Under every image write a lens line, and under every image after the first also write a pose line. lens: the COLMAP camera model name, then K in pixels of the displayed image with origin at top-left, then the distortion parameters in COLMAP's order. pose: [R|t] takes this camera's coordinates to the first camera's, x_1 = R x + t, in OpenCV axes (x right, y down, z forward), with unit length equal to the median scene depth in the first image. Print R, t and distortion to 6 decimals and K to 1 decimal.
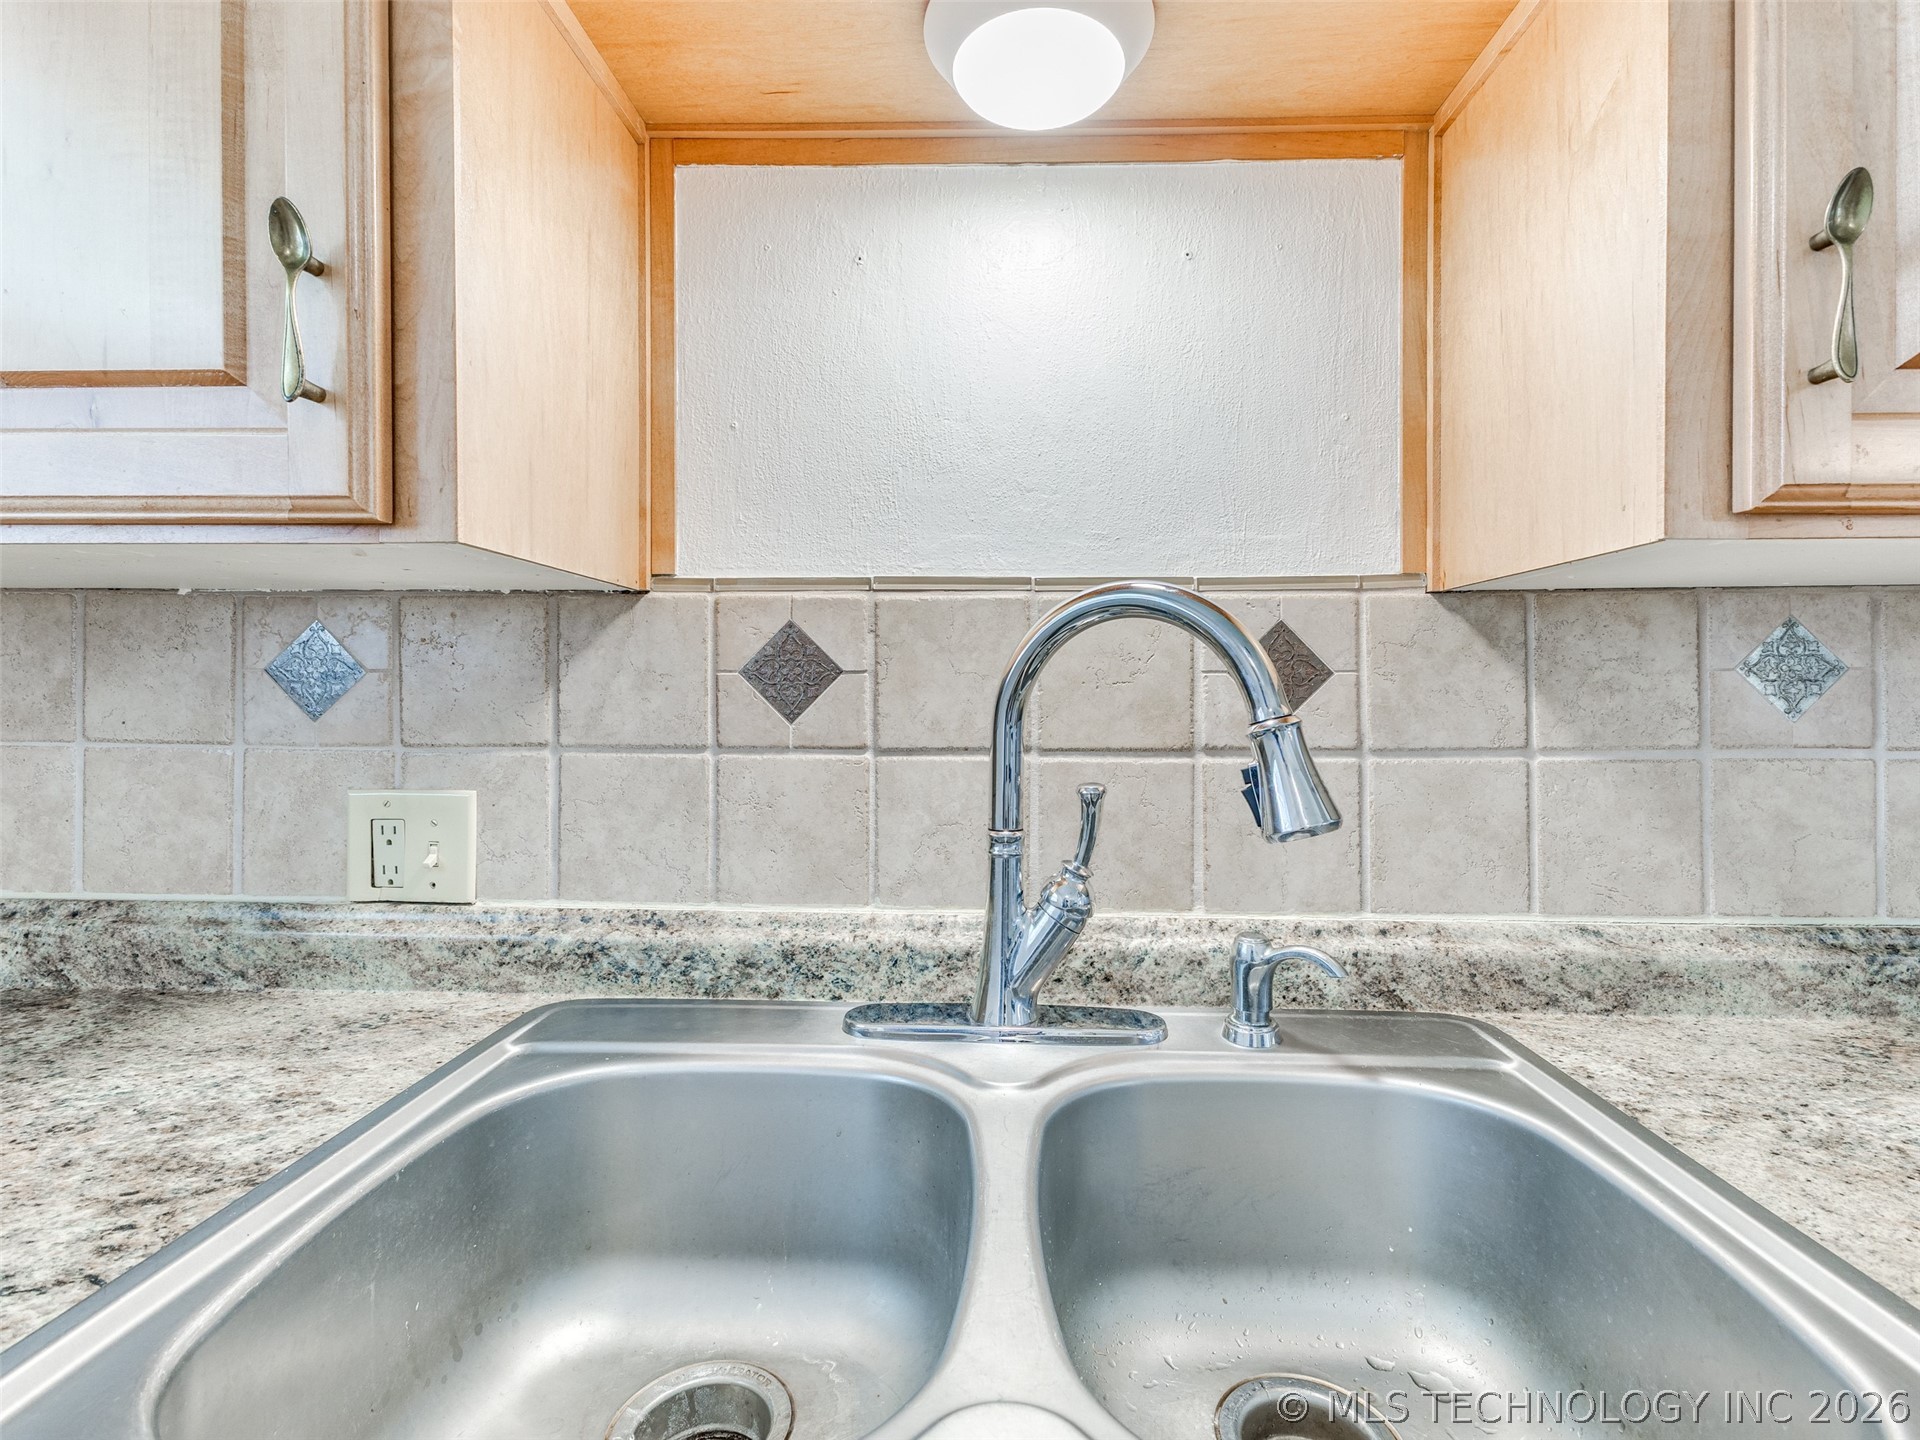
lens RADIAL K [[913.9, 0, 976.8], [0, 913.9, 699.6], [0, 0, 1]] dist [0.010178, -0.003982]
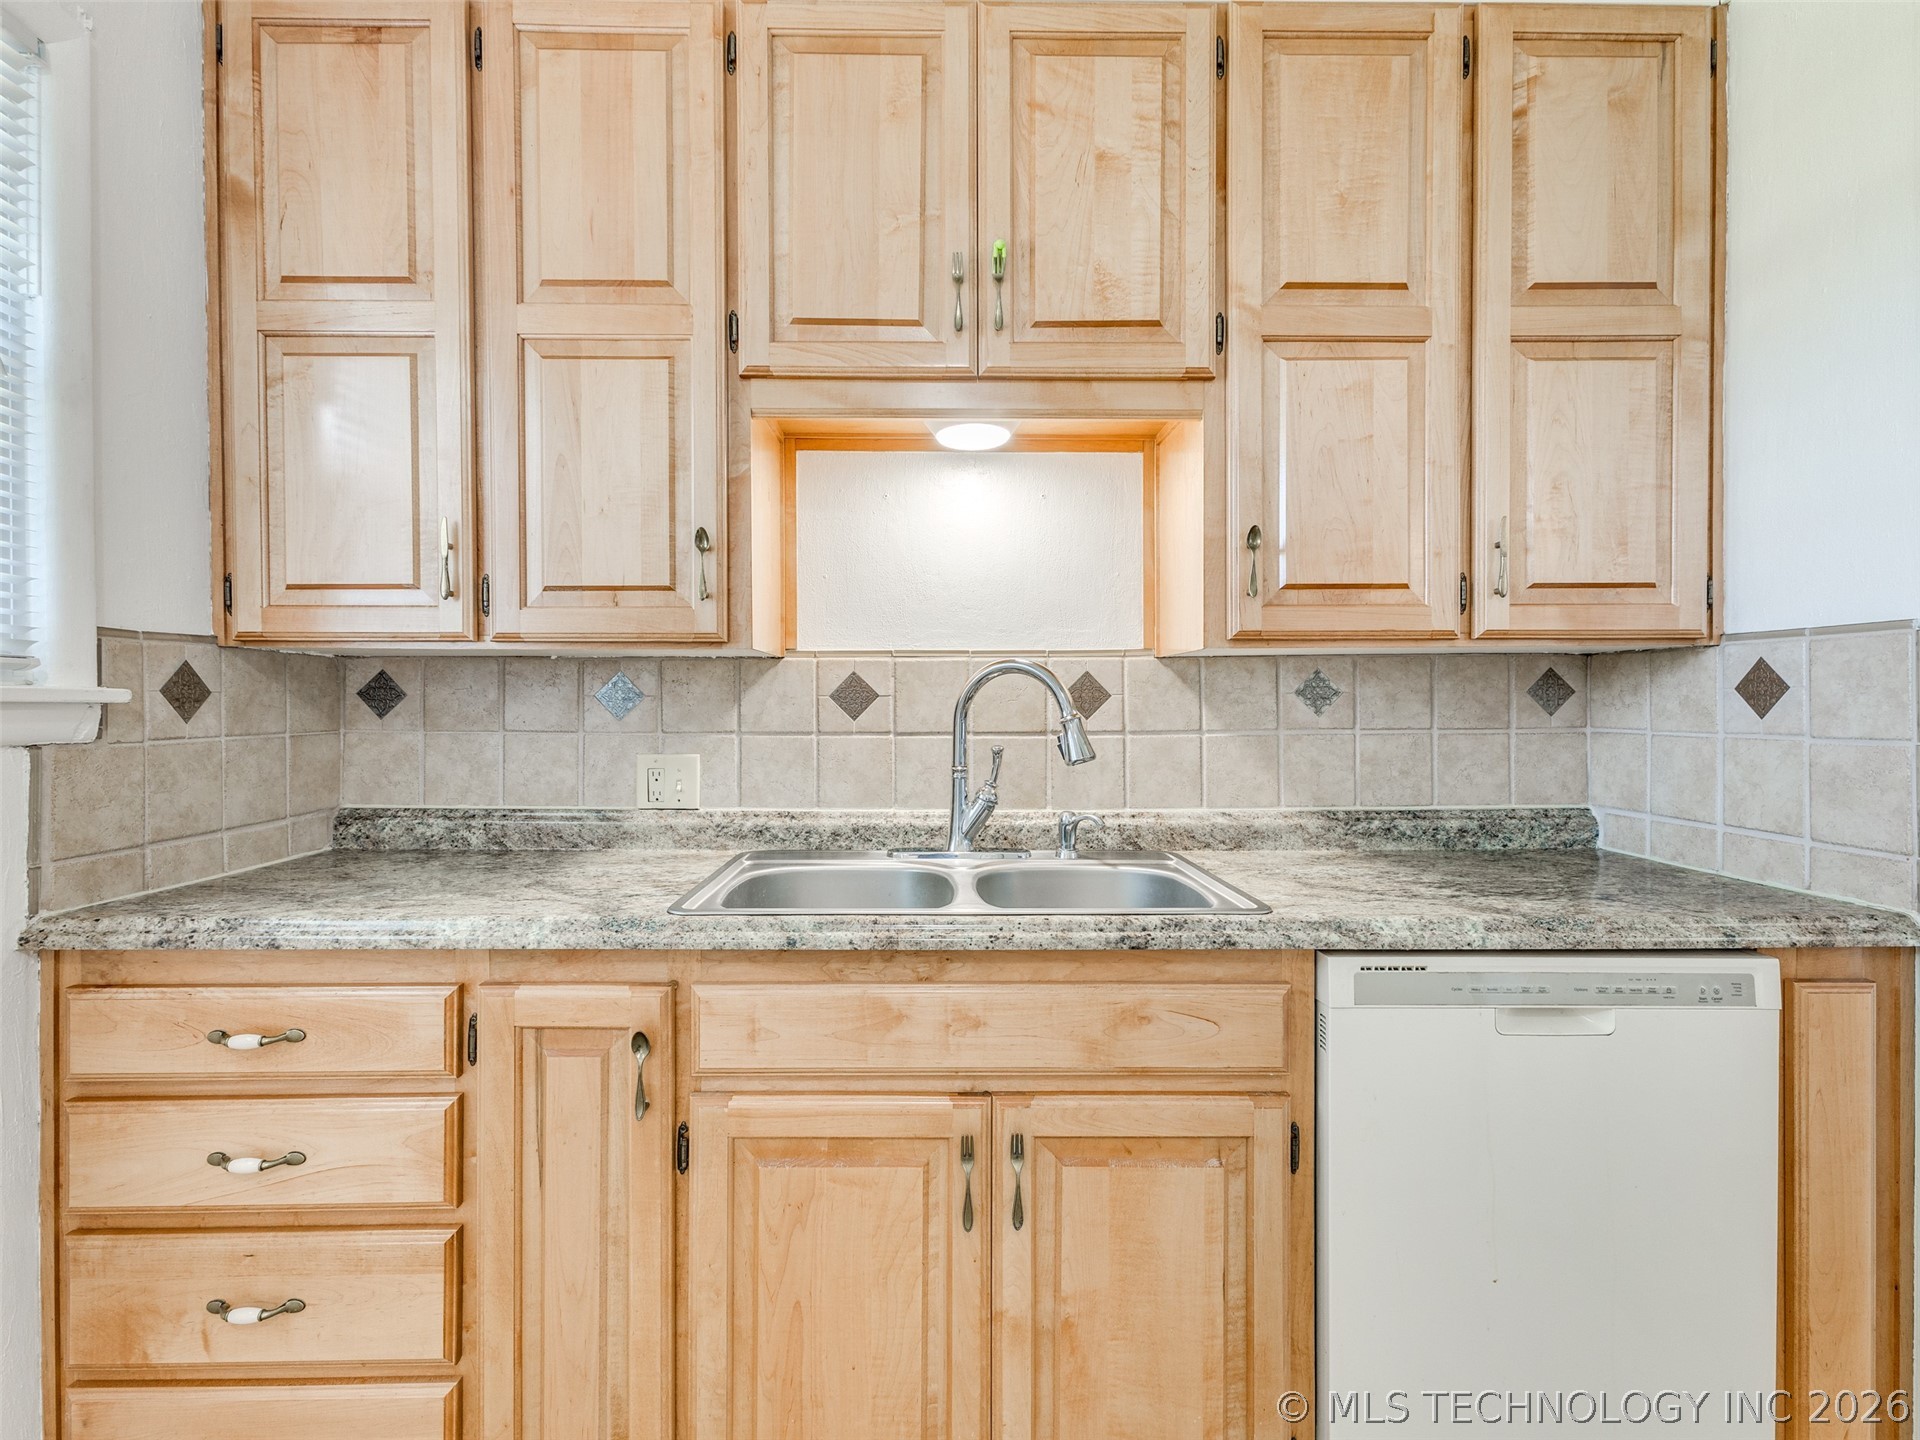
lens RADIAL K [[913.9, 0, 944.3], [0, 913.9, 718.2], [0, 0, 1]] dist [0.010178, -0.003982]
pose [[0.998500, -0.005157, 0.054503, -0.113693], [0.004691, 0.999951, 0.008674, 0.003392], [-0.054545, -0.008405, 0.998476, -1.105543]]
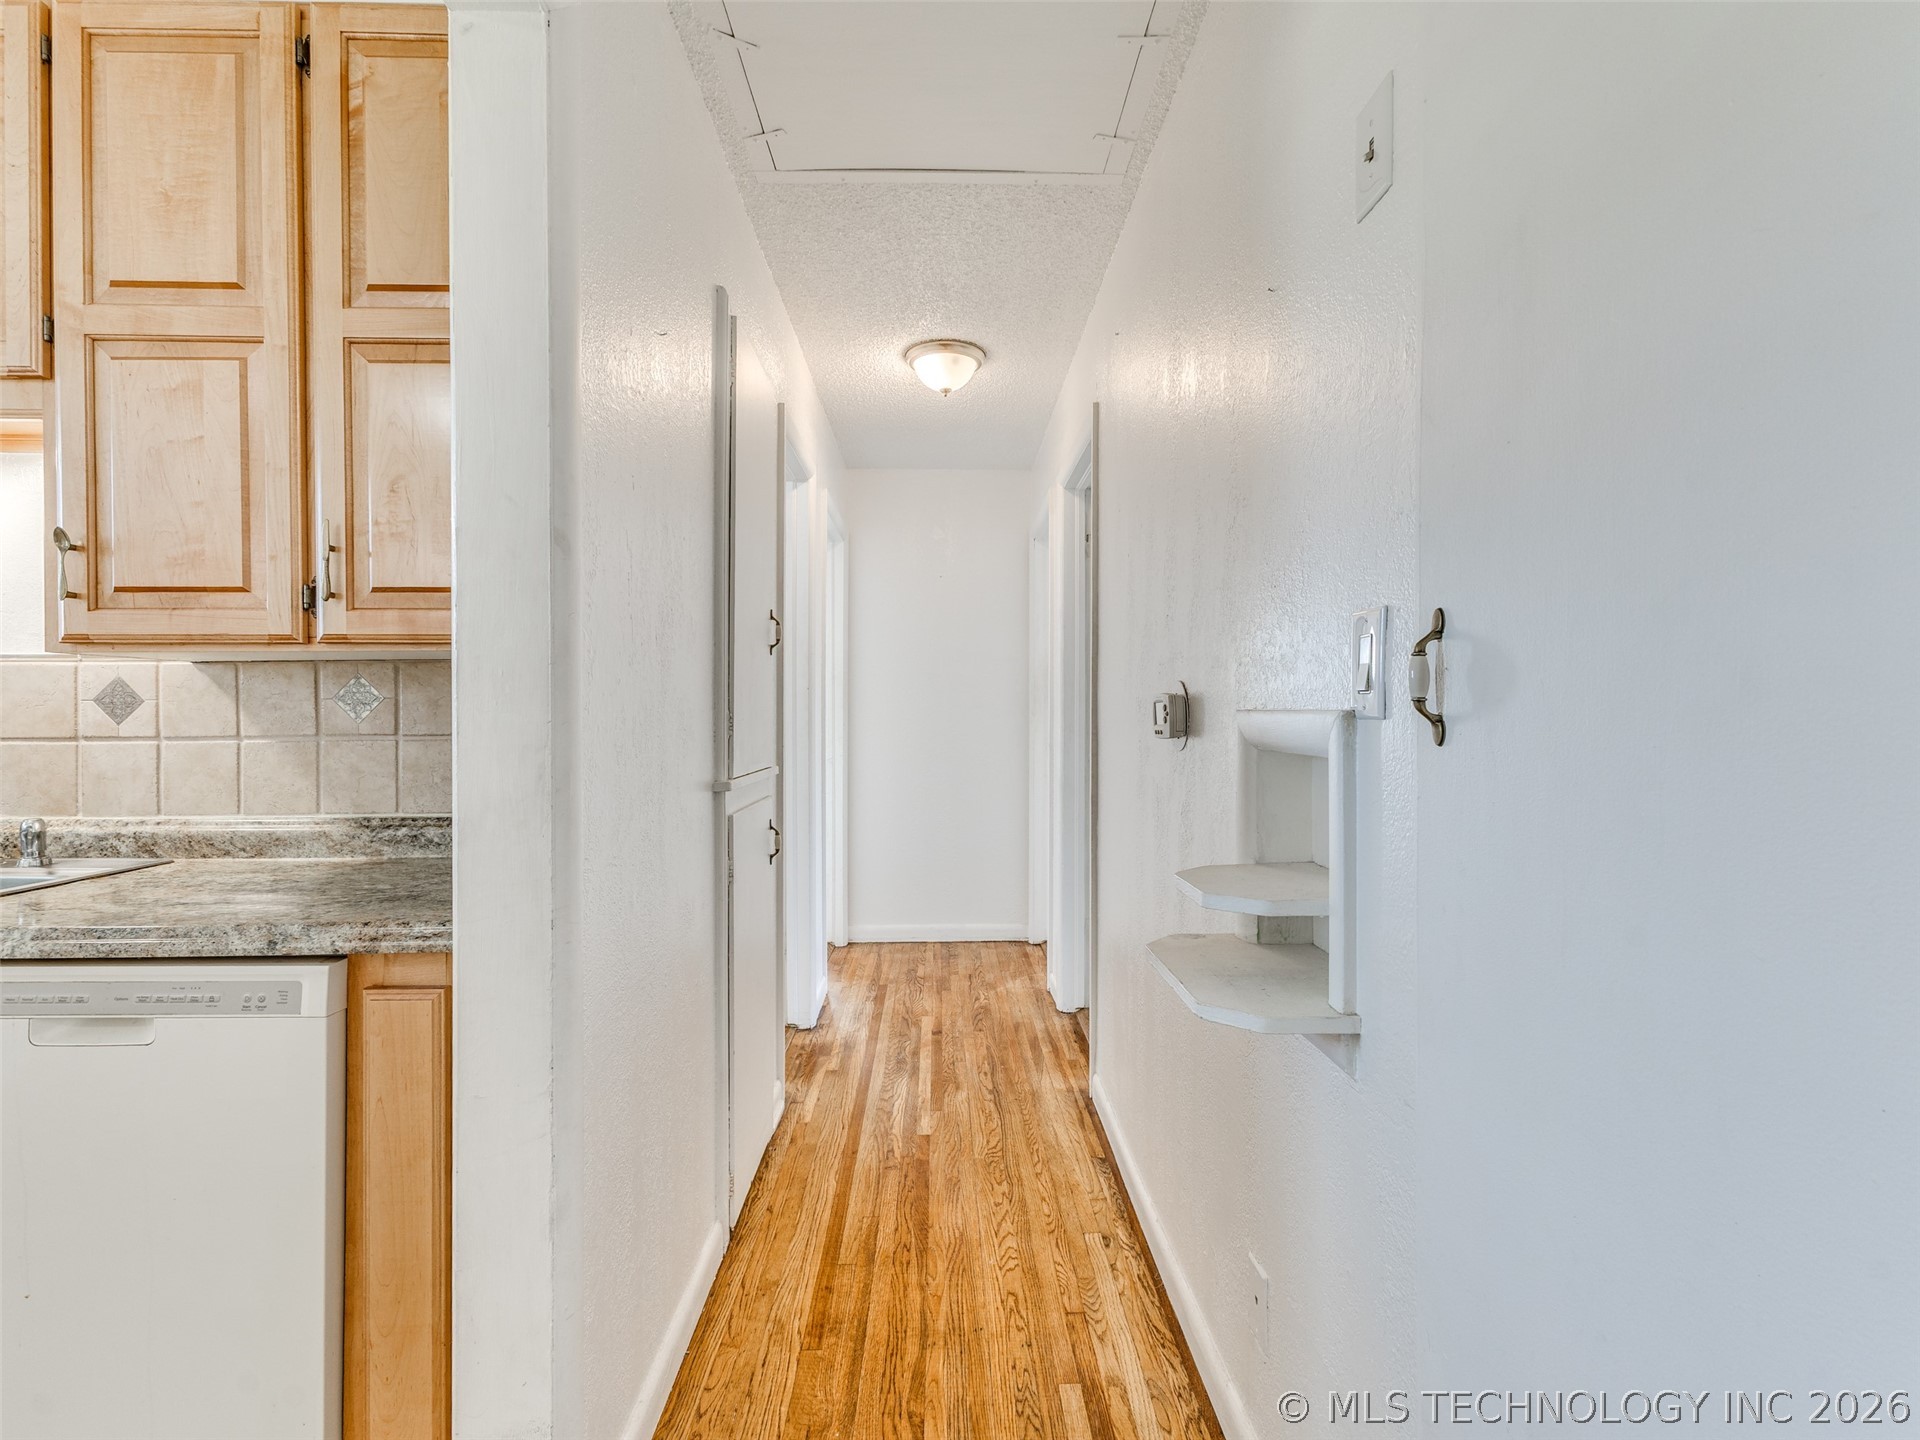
lens RADIAL K [[913.9, 0, 963.3], [0, 913.9, 722.7], [0, 0, 1]] dist [0.010178, -0.003982]
pose [[0.997761, -0.004313, 0.066747, 2.135190], [0.003990, 0.999980, 0.004973, 0.018262], [-0.066767, -0.004695, 0.997758, -1.224055]]
